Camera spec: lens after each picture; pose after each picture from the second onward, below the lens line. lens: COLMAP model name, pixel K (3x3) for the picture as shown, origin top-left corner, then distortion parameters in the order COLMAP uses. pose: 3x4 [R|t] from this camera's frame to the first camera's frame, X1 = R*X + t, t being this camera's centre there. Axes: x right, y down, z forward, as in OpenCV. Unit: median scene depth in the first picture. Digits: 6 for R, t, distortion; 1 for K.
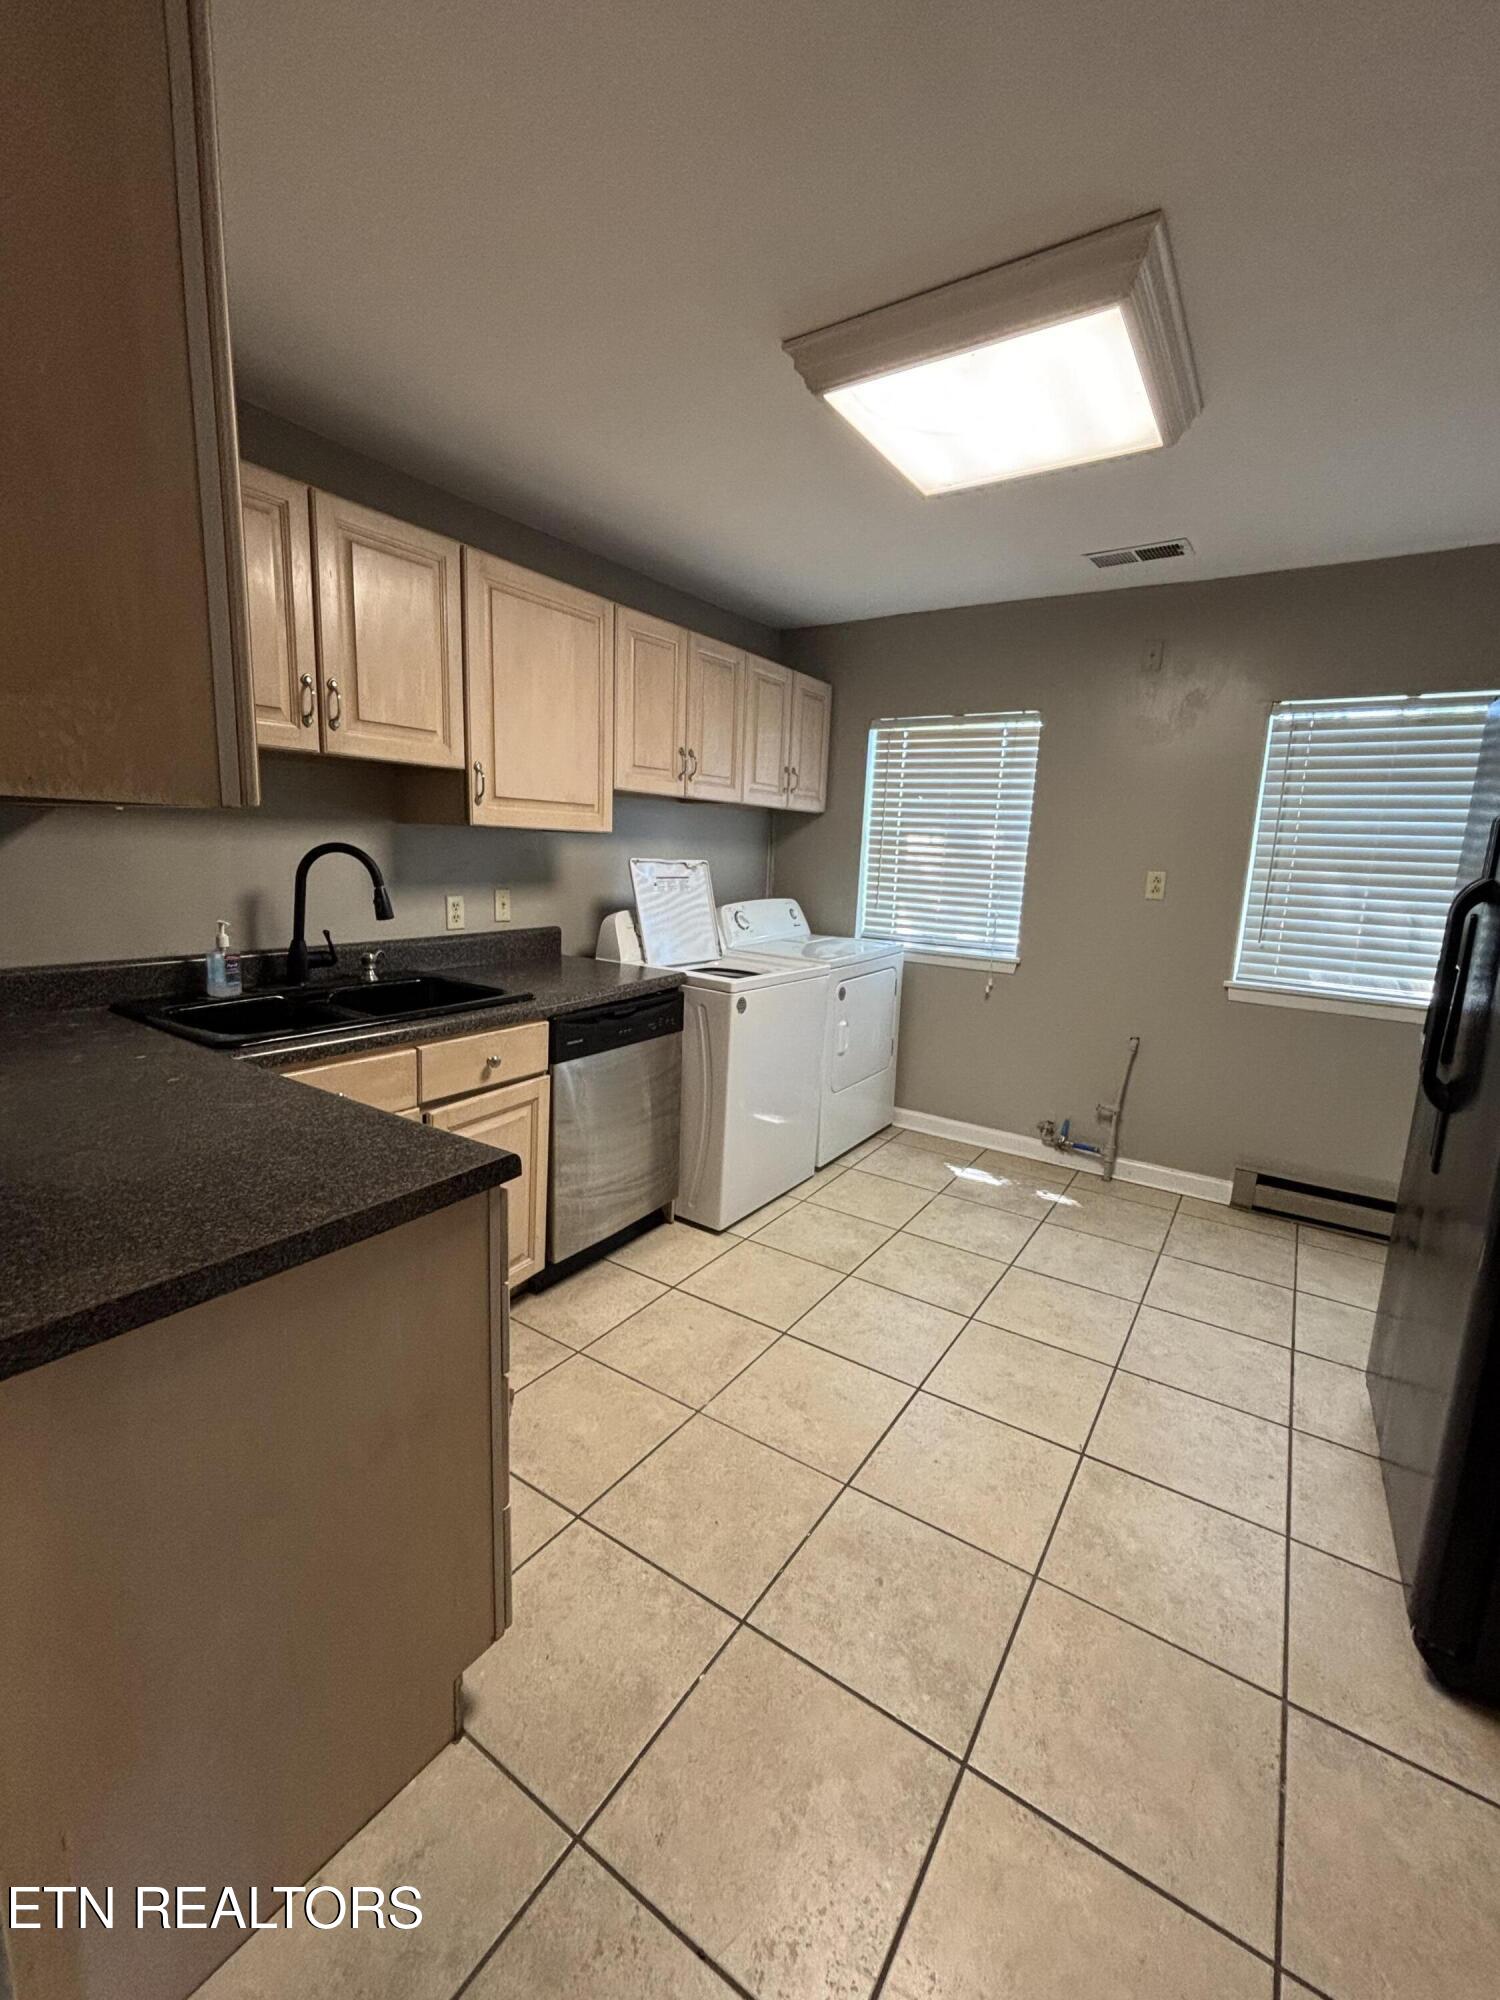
lens RADIAL K [[827.9, 0, 750.0], [0, 827.9, 1000.0], [0, 0, 1]] dist [0.001460, -0.000004]
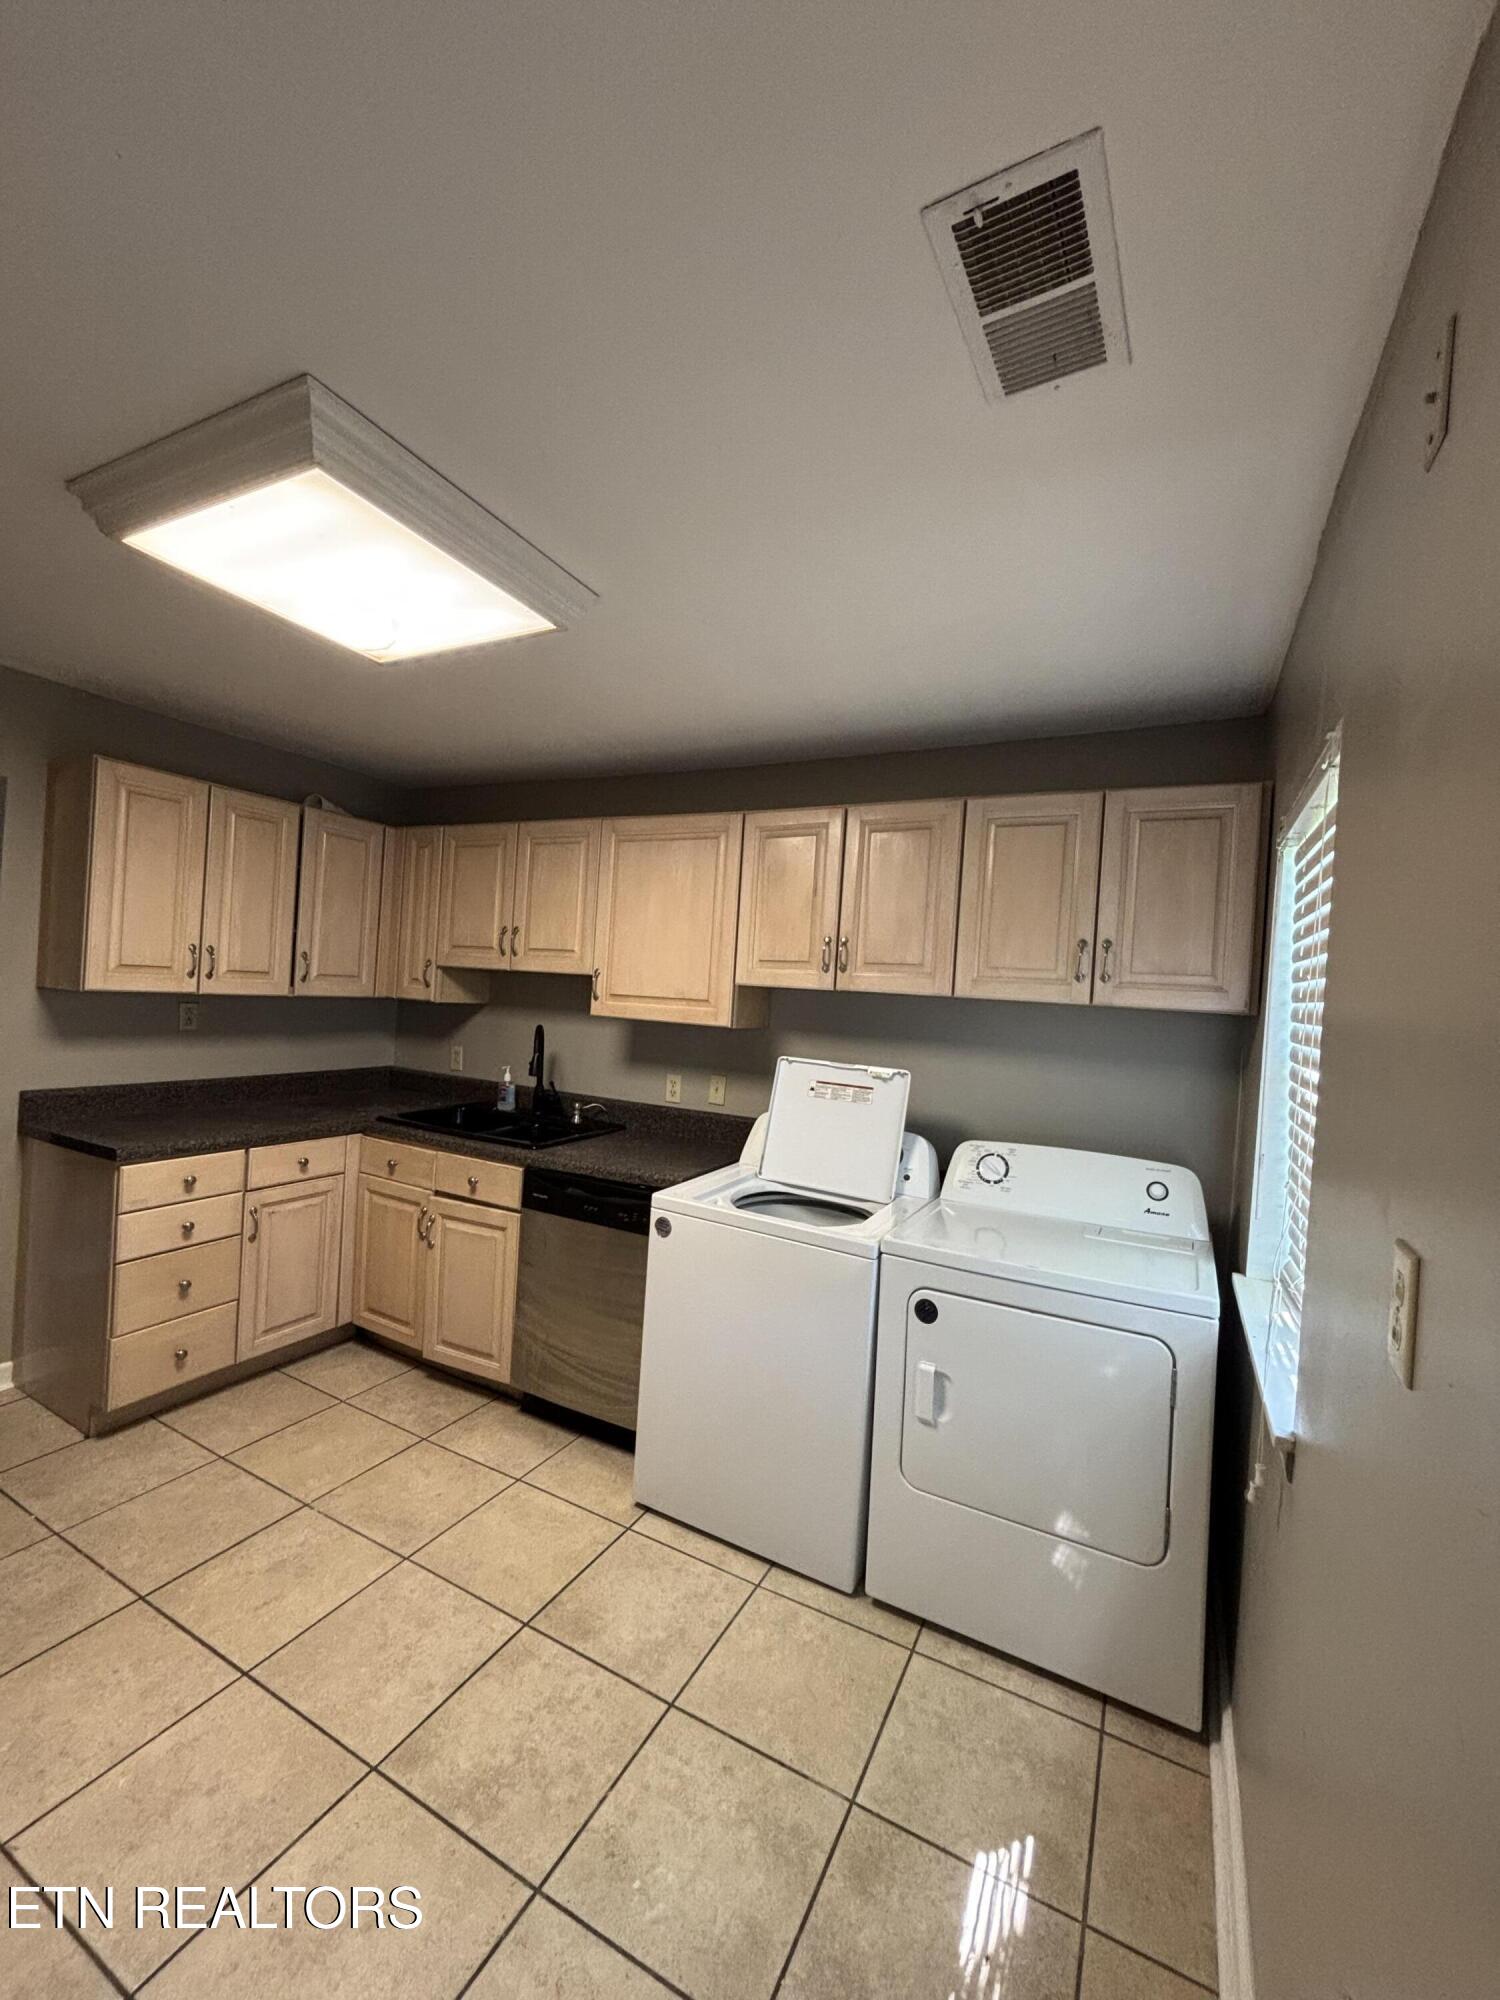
lens RADIAL K [[799.5, 0, 750.0], [0, 799.5, 1000.0], [0, 0, 1]] dist [0.016490, -0.006555]
pose [[0.108575, -0.021827, -0.993849, 0.830013], [-0.239353, 0.969773, -0.047447, -0.204119], [0.964843, 0.243033, 0.100069, 0.962313]]
